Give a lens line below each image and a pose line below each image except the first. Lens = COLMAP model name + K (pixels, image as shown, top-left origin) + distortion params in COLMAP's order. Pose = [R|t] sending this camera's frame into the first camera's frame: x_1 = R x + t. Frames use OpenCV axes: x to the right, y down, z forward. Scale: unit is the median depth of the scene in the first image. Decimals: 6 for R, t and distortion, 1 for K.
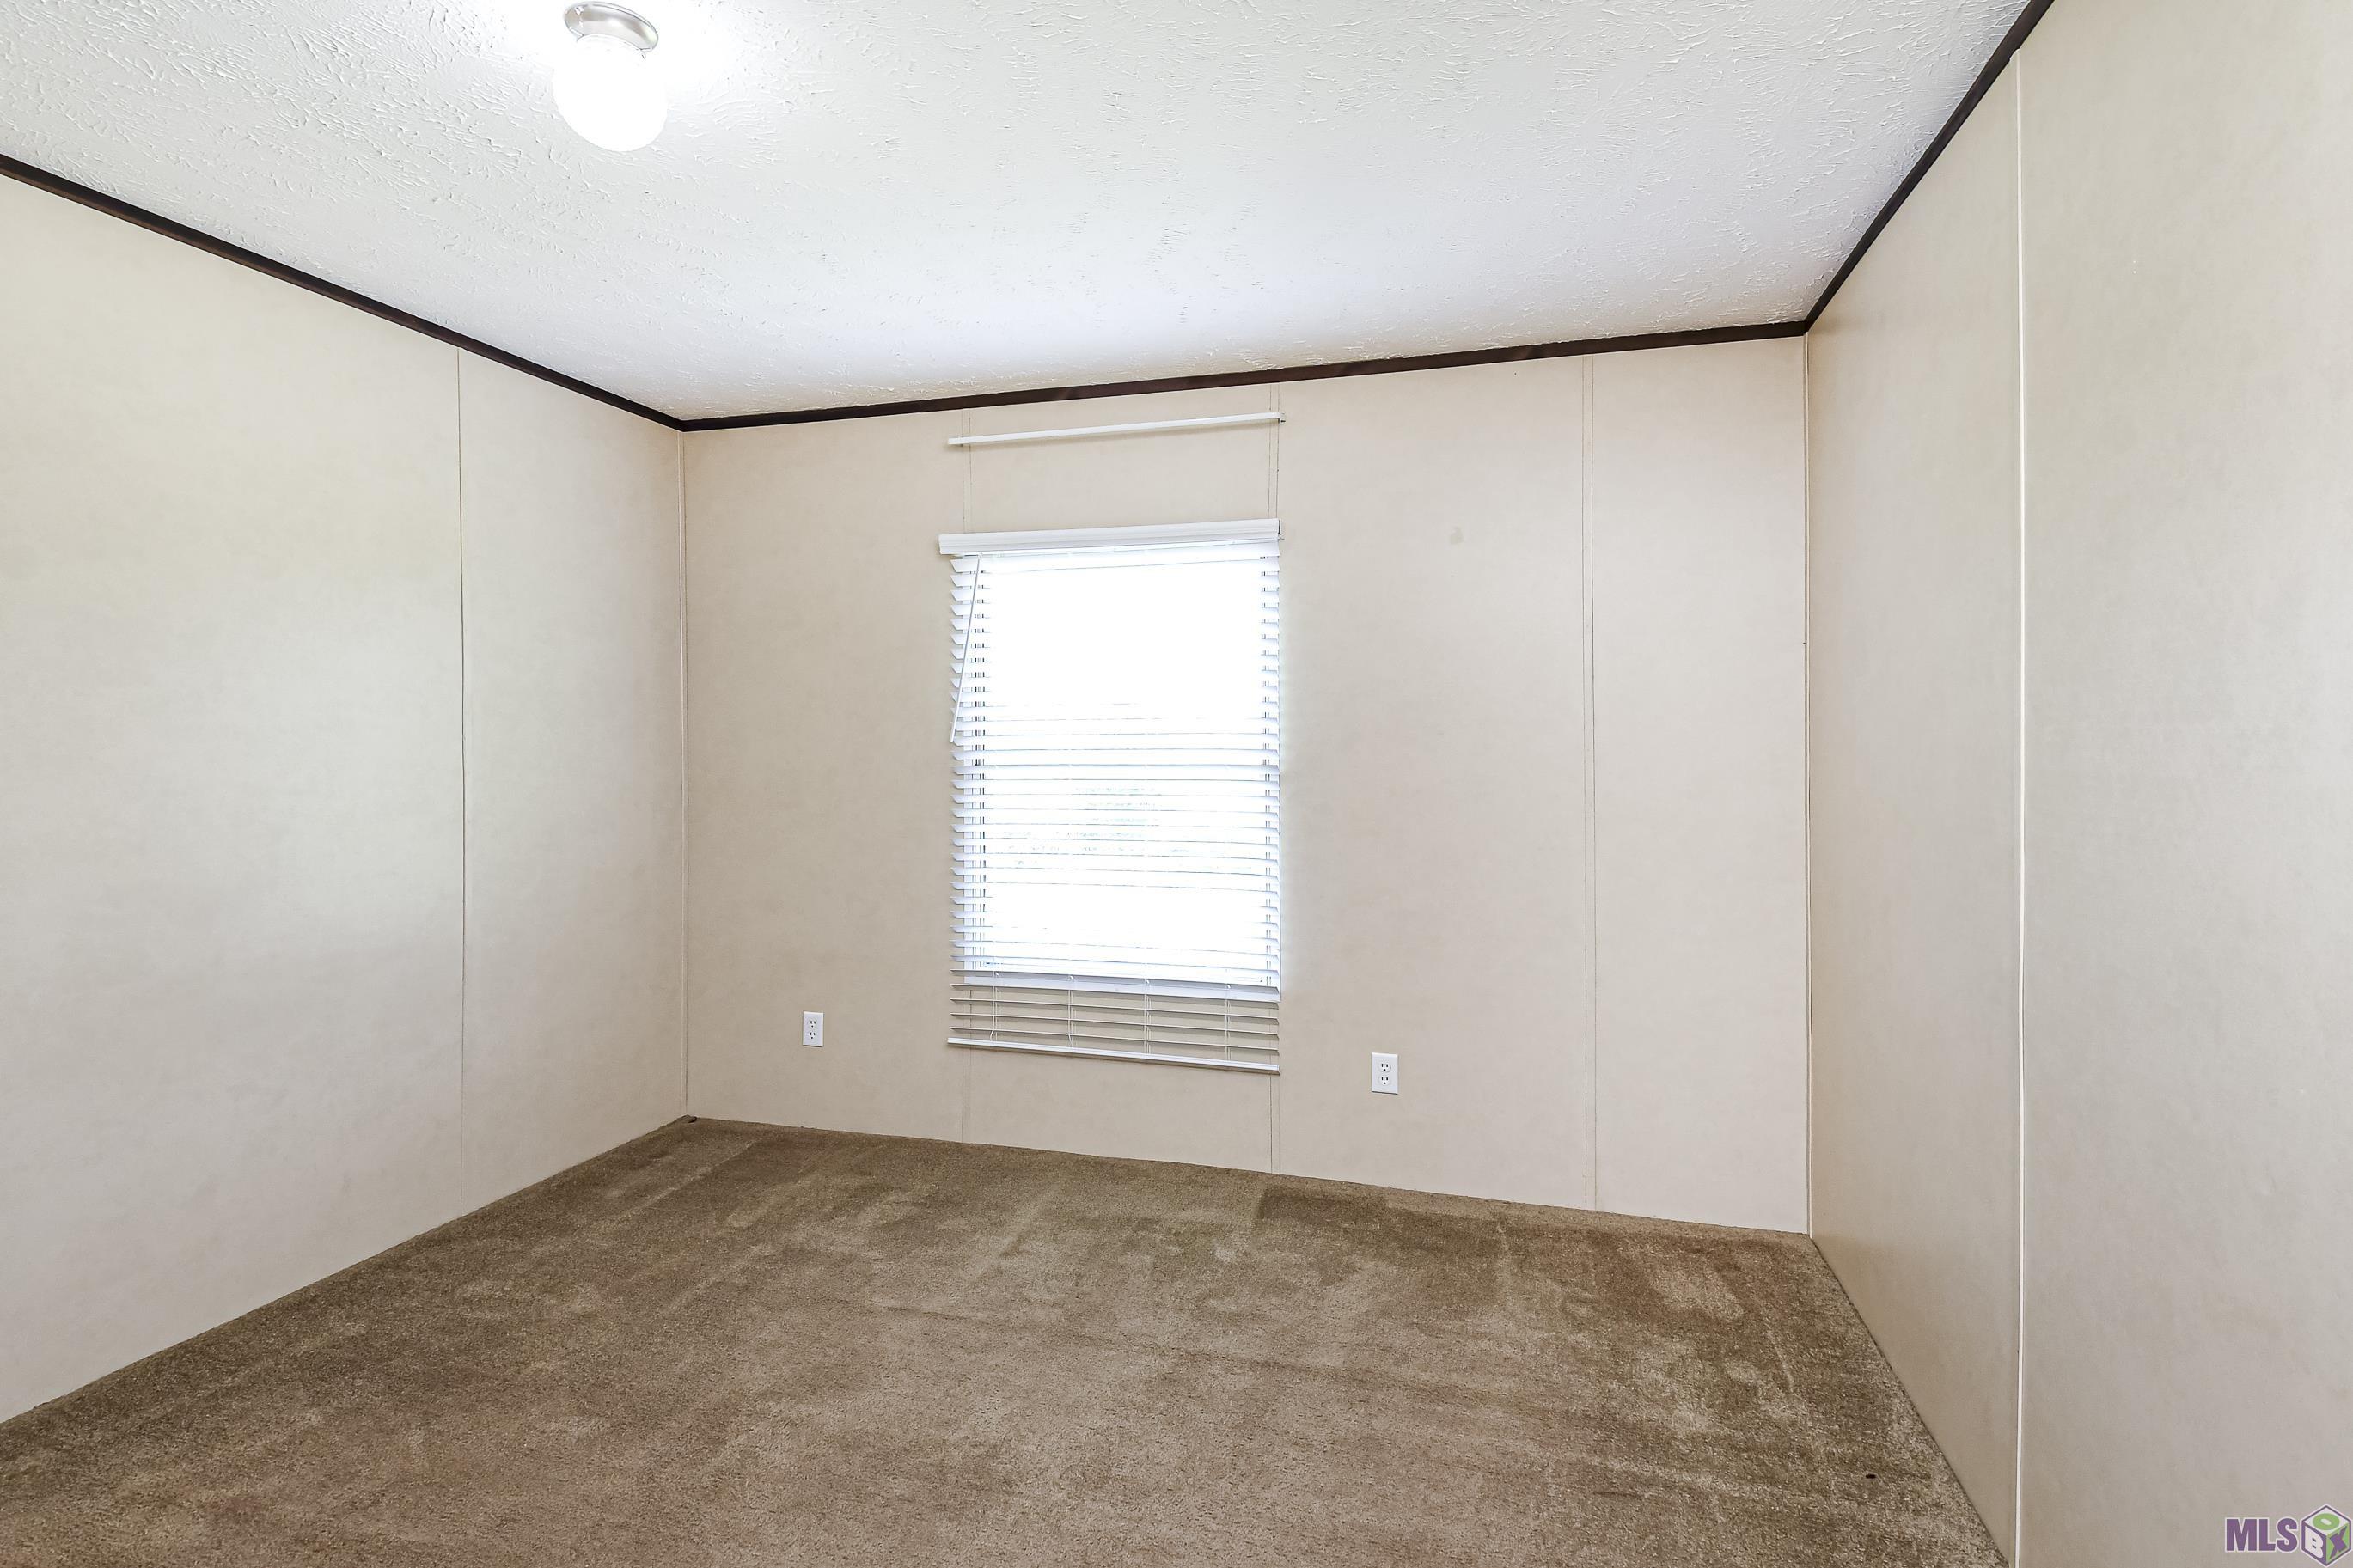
lens RADIAL K [[1008.3, 0, 1176.4], [0, 1008.3, 757.3], [0, 0, 1]] dist [-0.002872, -0.000398]
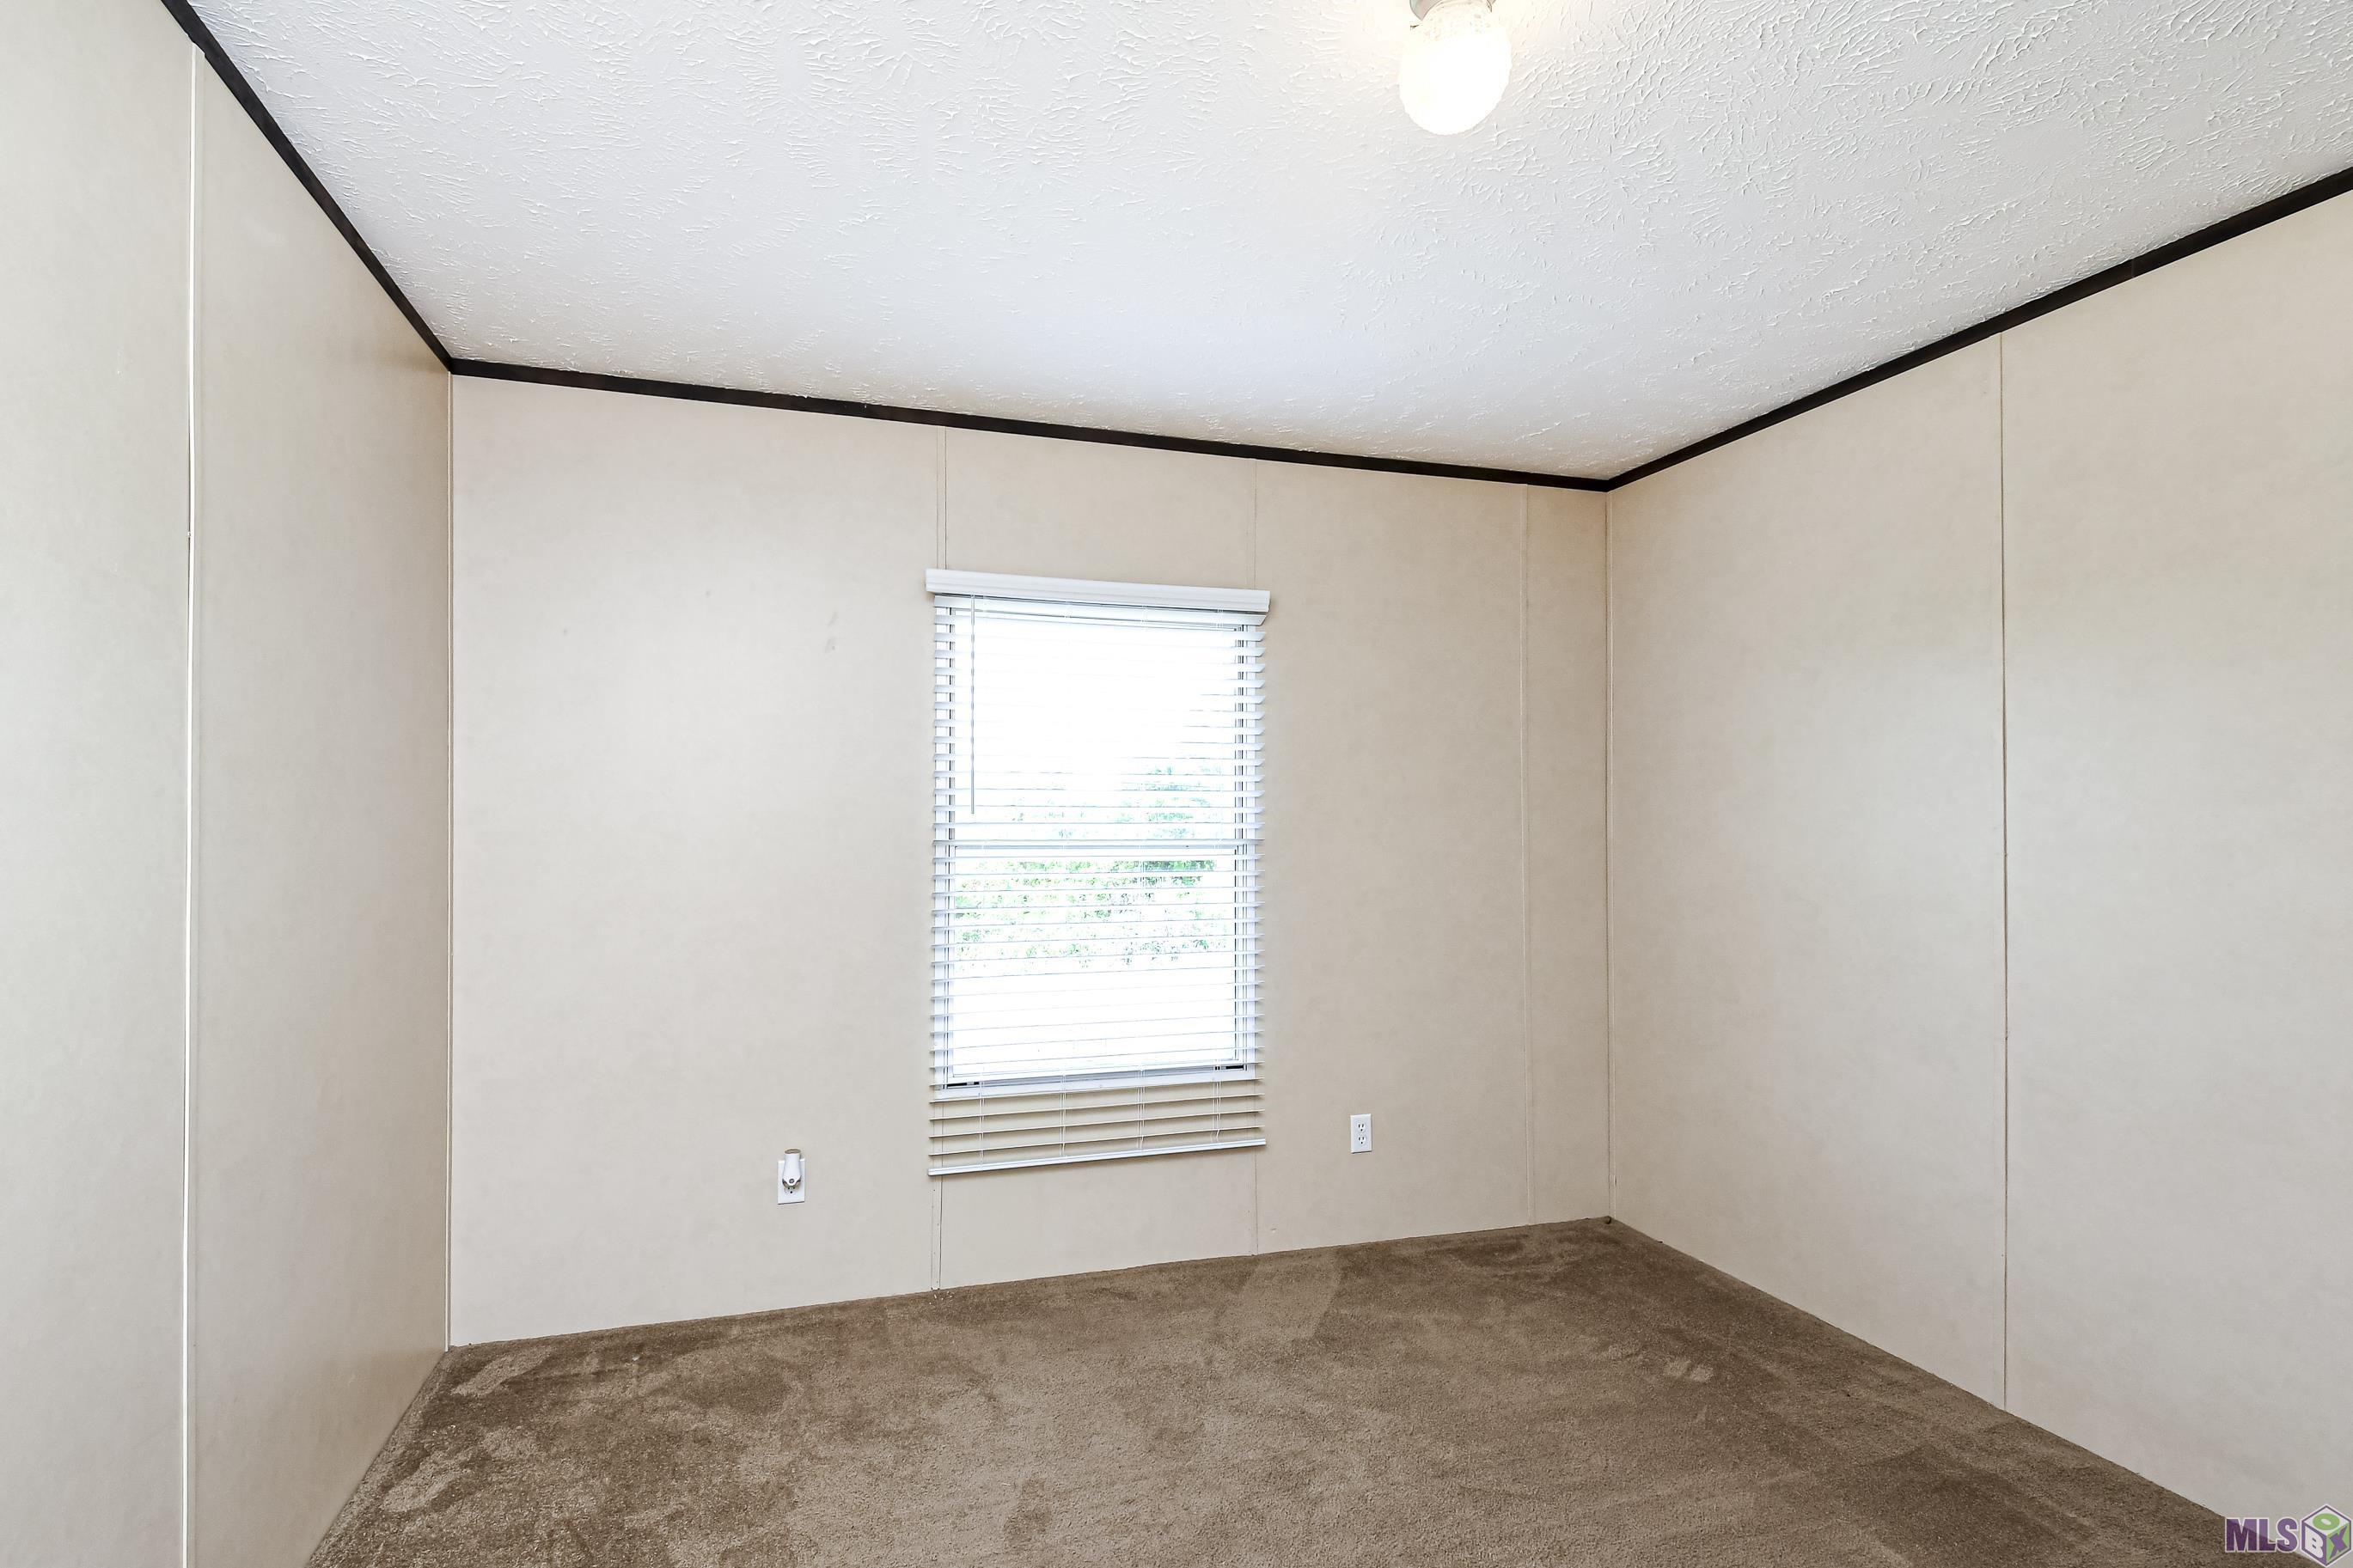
lens RADIAL K [[1071.4, 0, 1164.1], [0, 1071.4, 811.1], [0, 0, 1]] dist [-0.002801, -0.001091]
pose [[0.866995, 0.009048, 0.498234, -0.500714], [-0.000423, 0.999848, -0.017421, -0.002001], [-0.498316, 0.014894, 0.866867, 0.124304]]
